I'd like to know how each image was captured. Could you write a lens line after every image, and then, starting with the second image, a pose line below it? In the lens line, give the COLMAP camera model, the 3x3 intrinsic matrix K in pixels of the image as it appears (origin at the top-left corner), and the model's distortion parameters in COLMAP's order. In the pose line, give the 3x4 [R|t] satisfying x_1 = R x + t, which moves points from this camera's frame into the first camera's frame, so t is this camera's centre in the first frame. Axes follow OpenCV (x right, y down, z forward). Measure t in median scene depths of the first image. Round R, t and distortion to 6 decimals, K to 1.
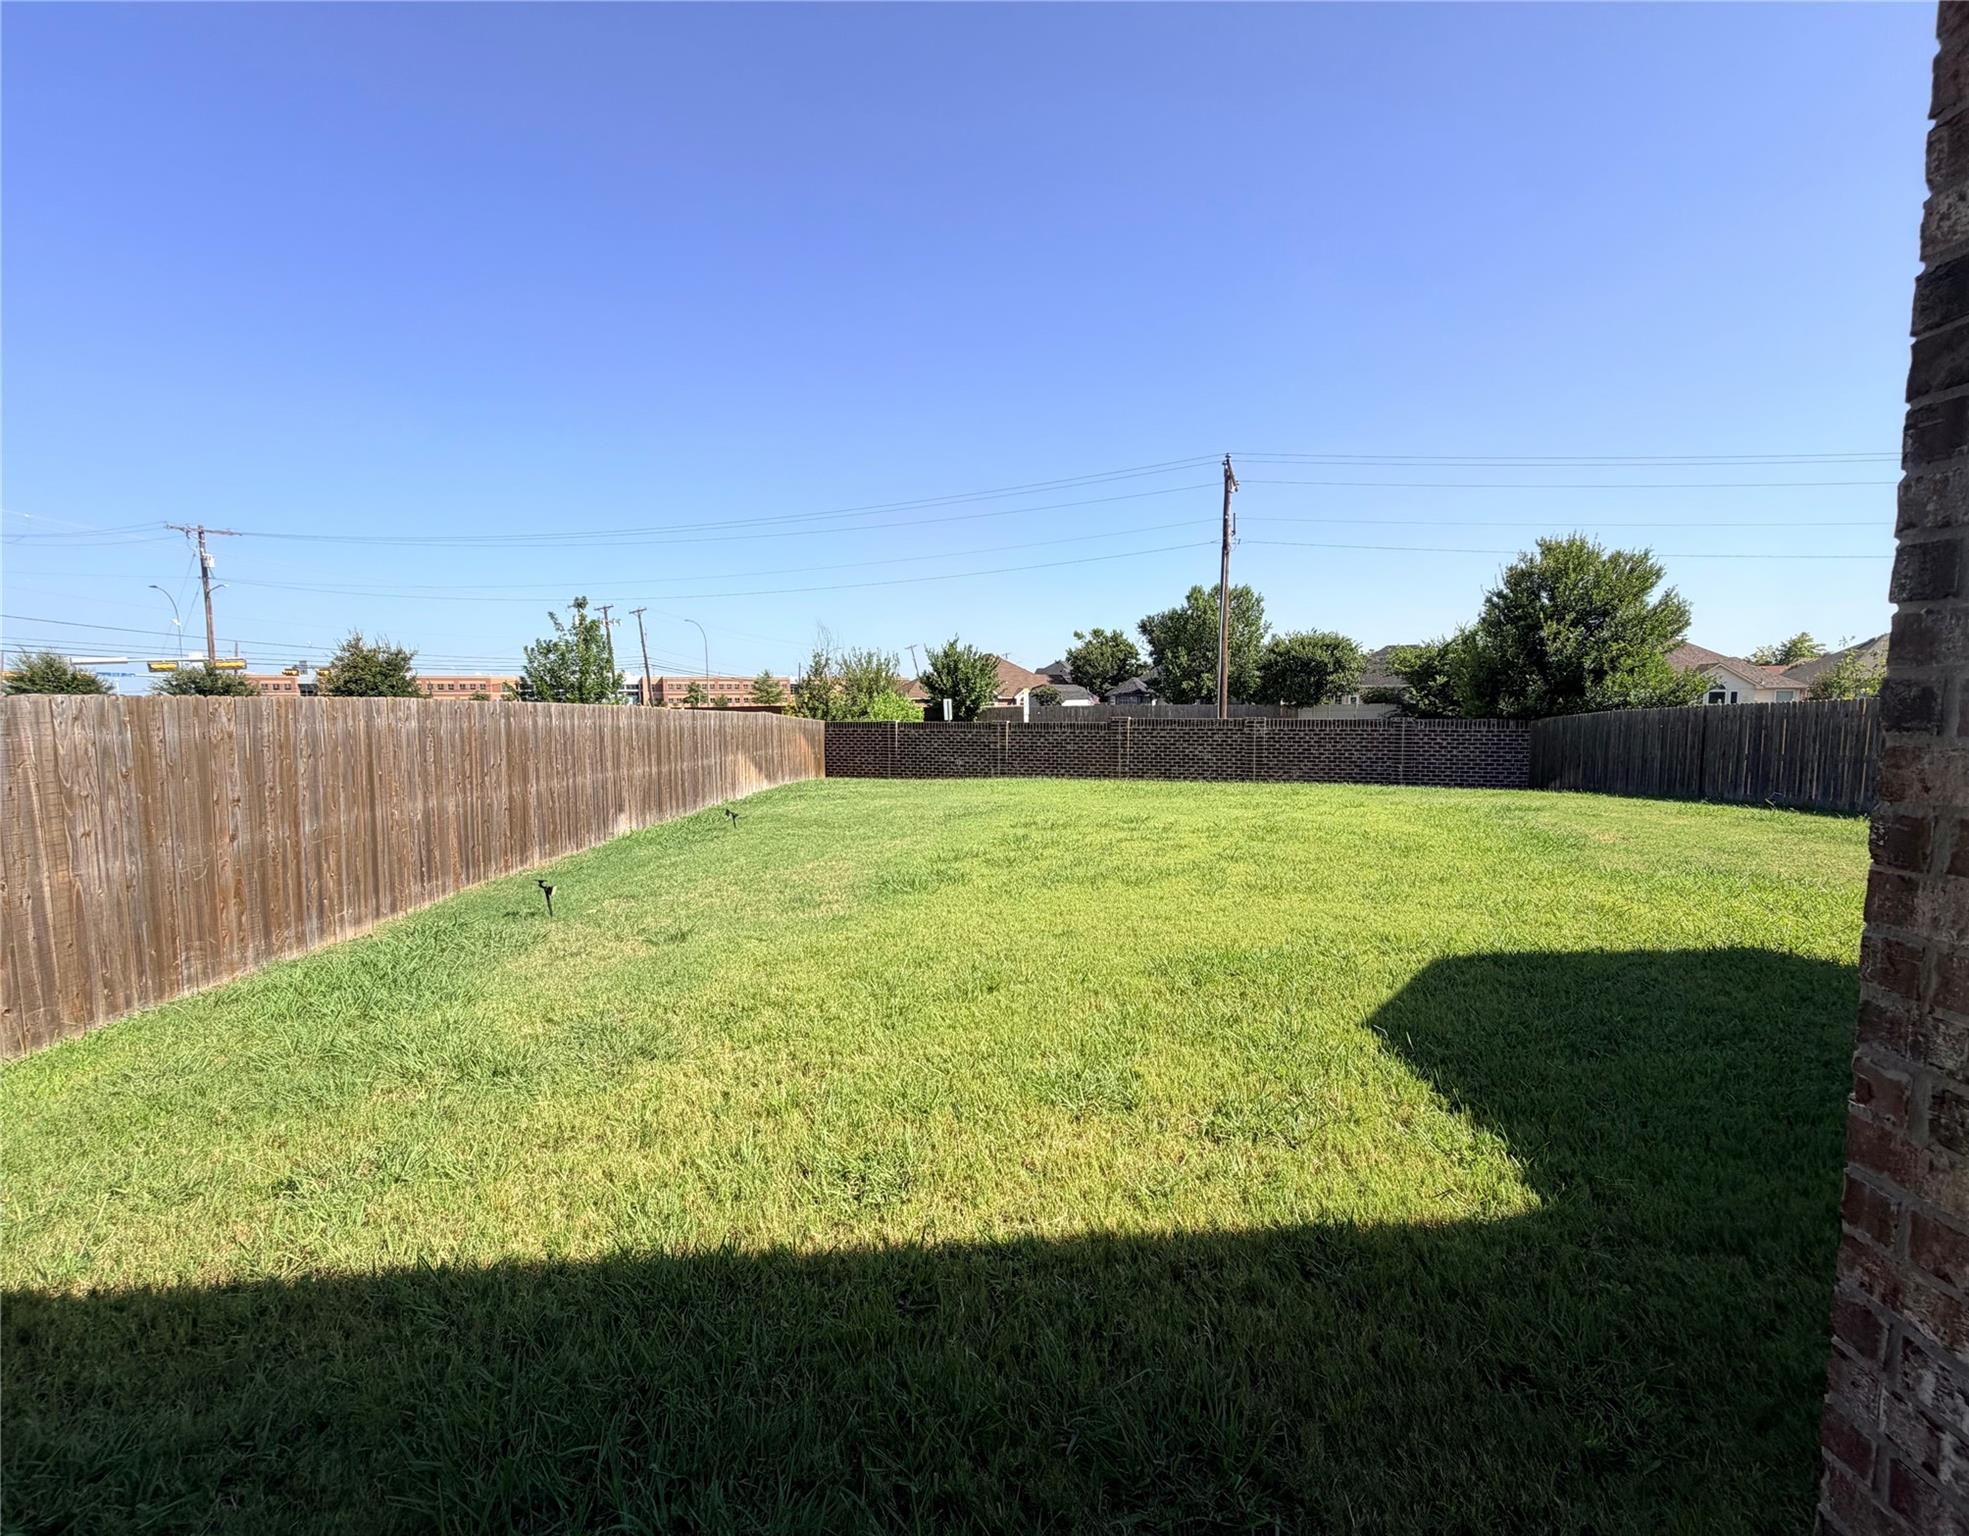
lens RADIAL K [[825.3, 0, 1024.9], [0, 825.3, 770.3], [0, 0, 1]] dist [-0.001002, -0.000025]
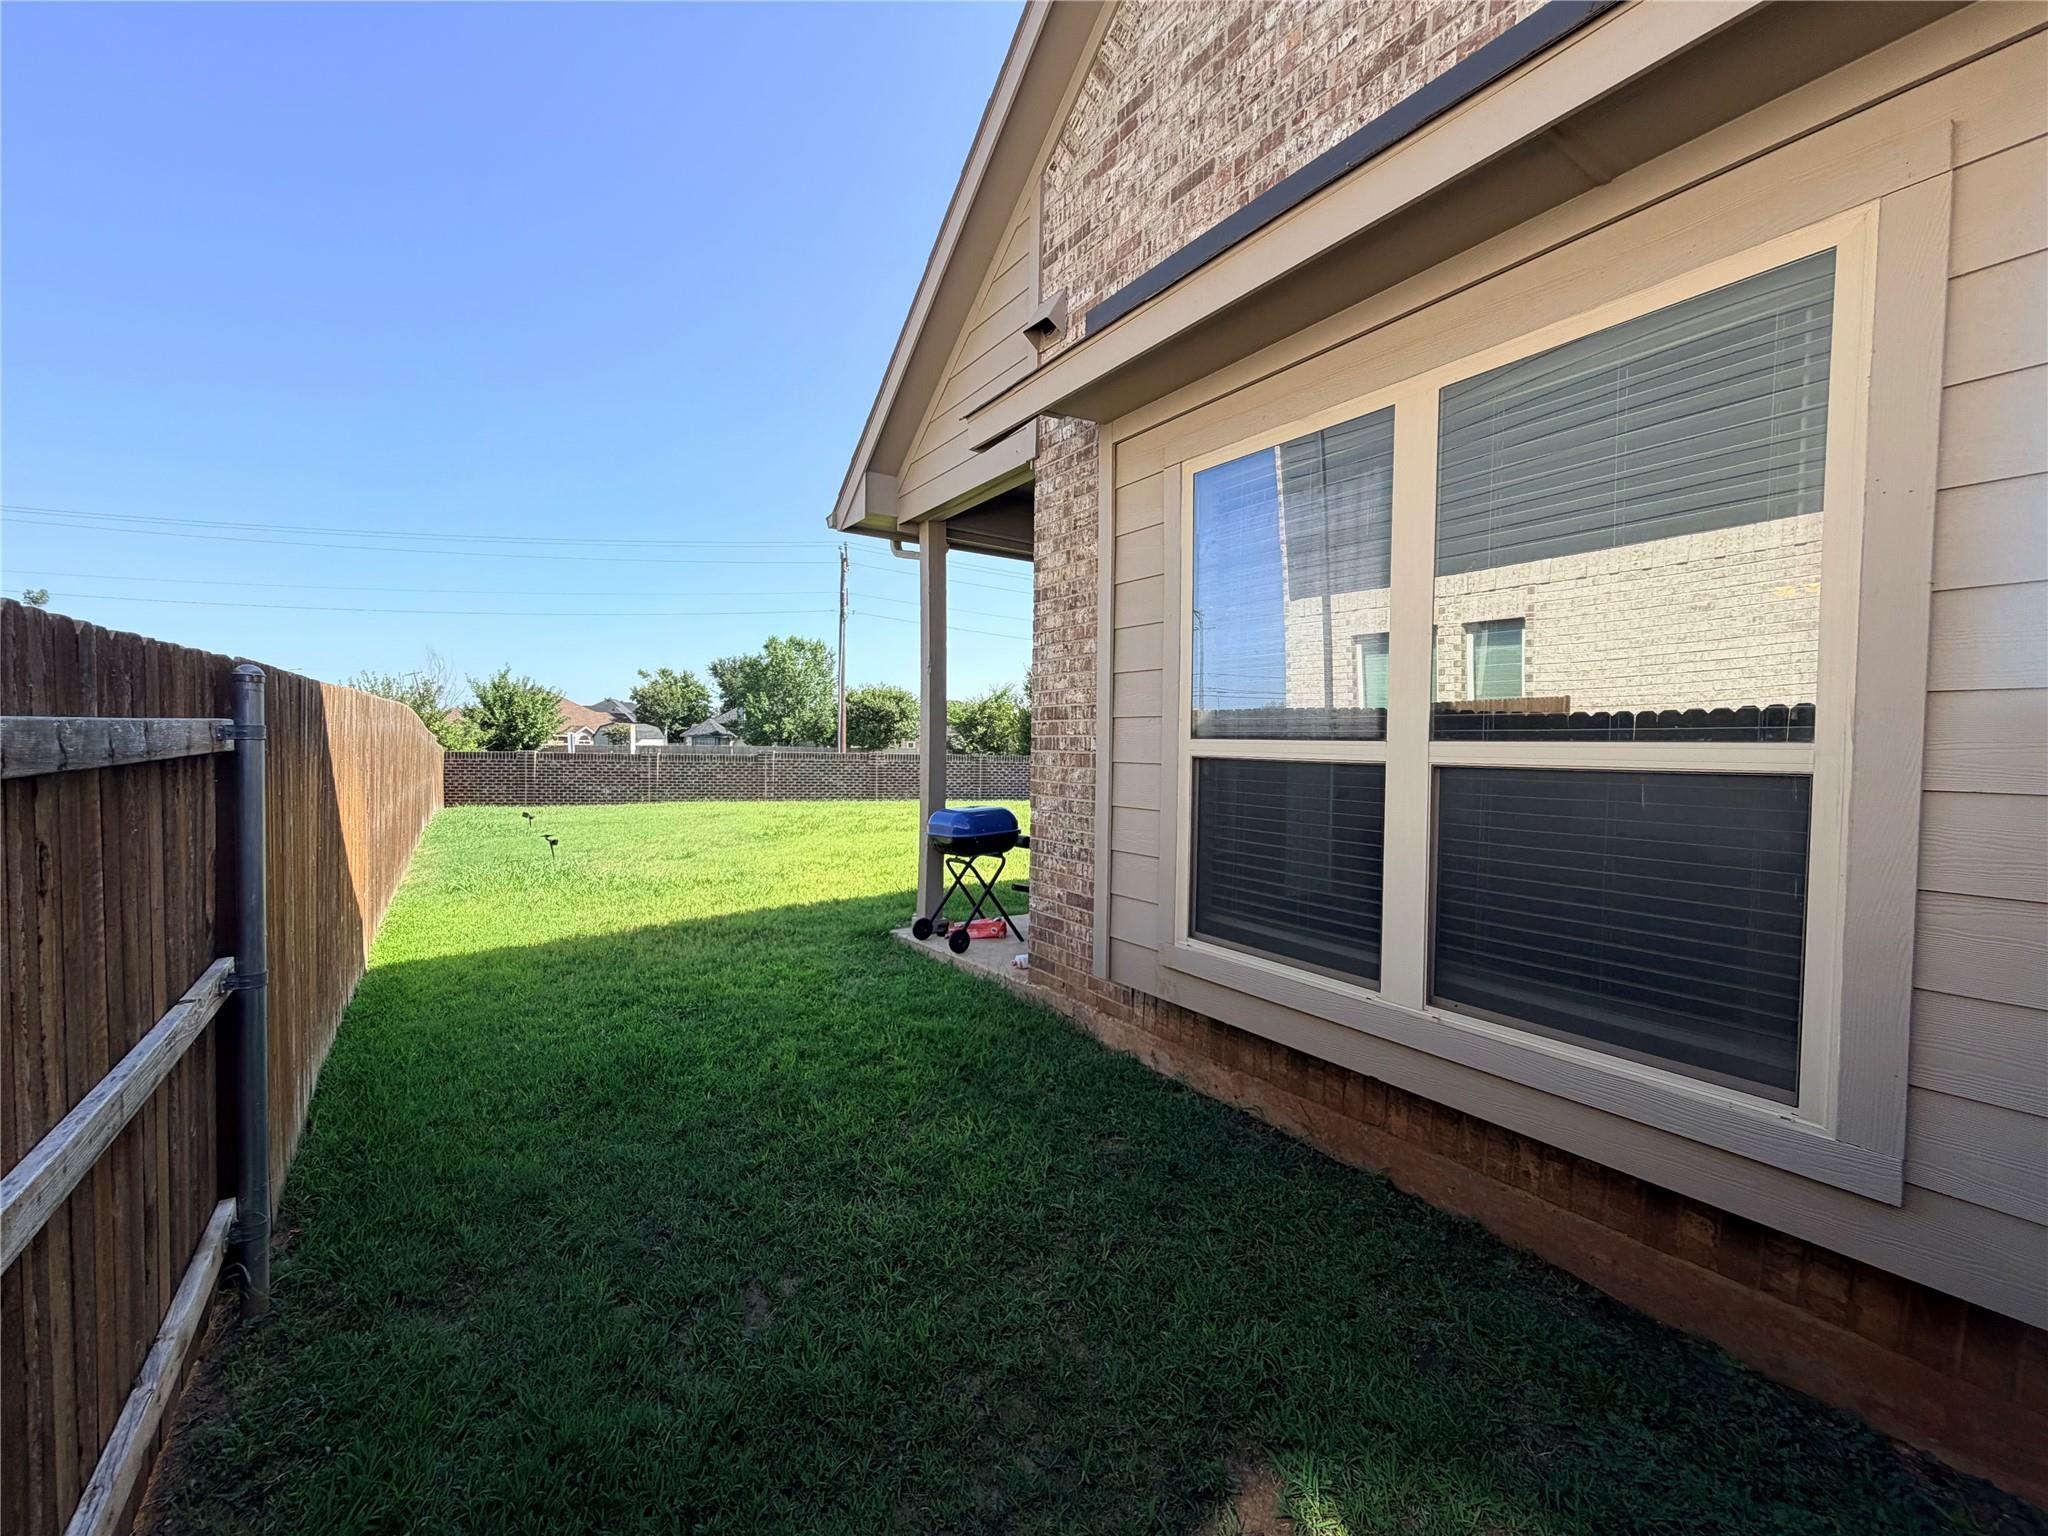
lens RADIAL K [[817.4, 0, 1038.8], [0, 817.4, 773.1], [0, 0, 1]] dist [0.001210, -0.000069]
pose [[0.848145, 0.002566, 0.529758, -0.067917], [0.025276, 0.998653, -0.045305, 0.012229], [-0.529161, 0.051816, 0.846938, -0.079744]]
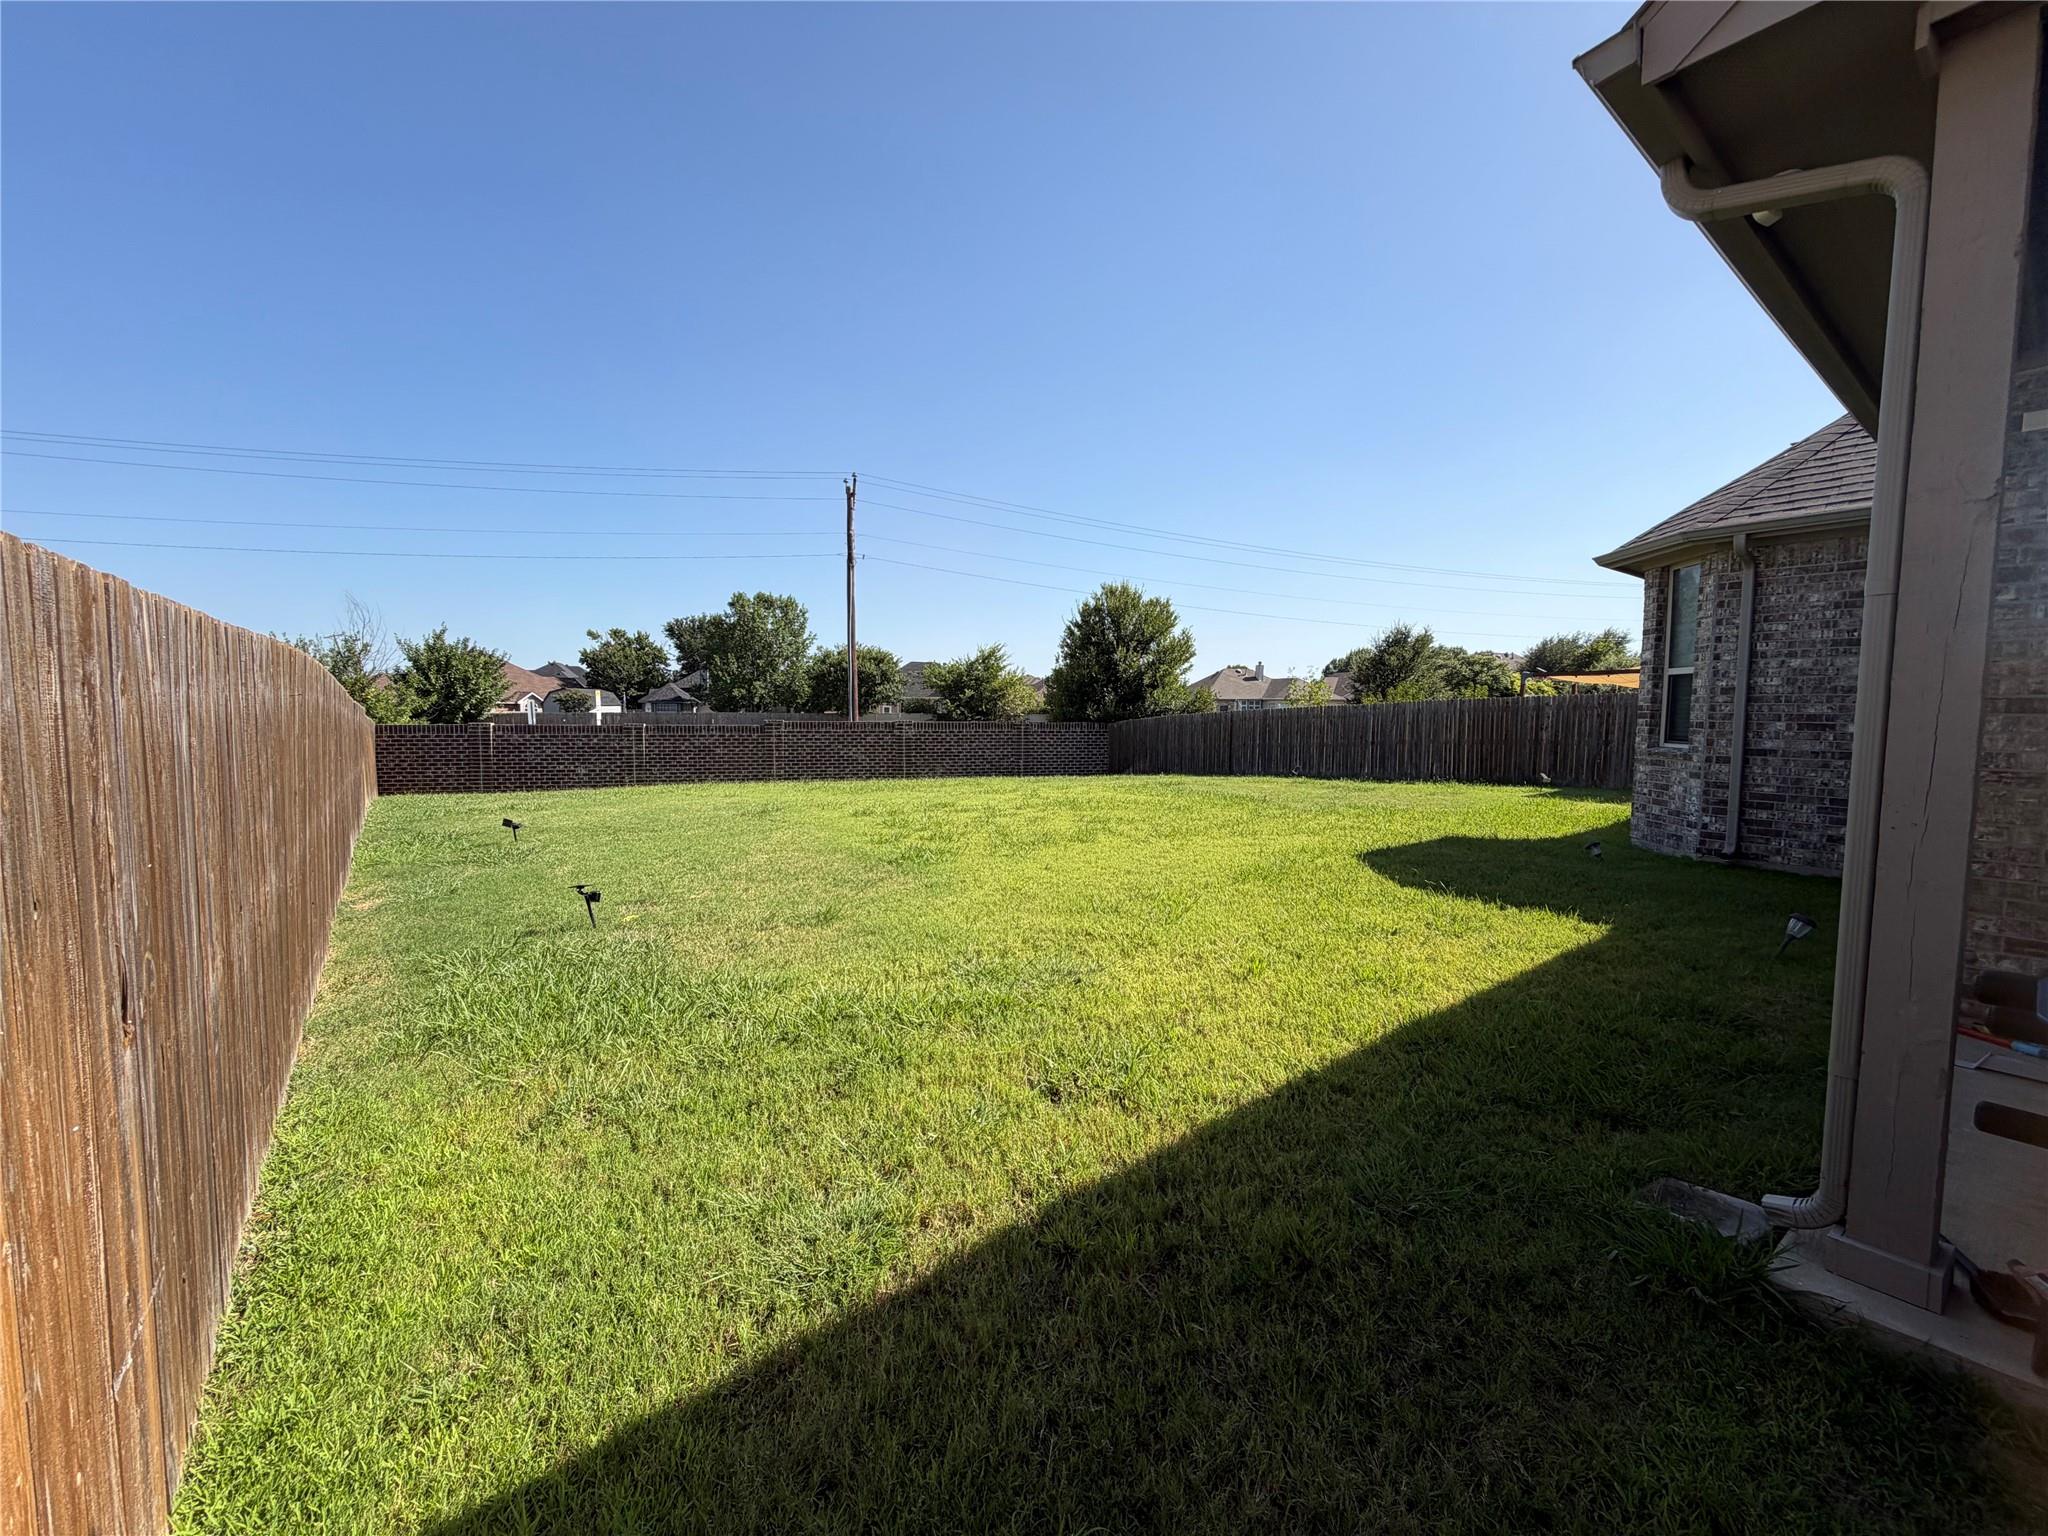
lens RADIAL K [[817.4, 0, 1028.0], [0, 817.4, 768.7], [0, 0, 1]] dist [0.001210, -0.000069]
pose [[0.822324, -0.028695, 0.568296, -0.075142], [0.037534, 0.999288, -0.003855, 0.003859], [-0.567781, 0.024501, 0.822815, 0.006305]]
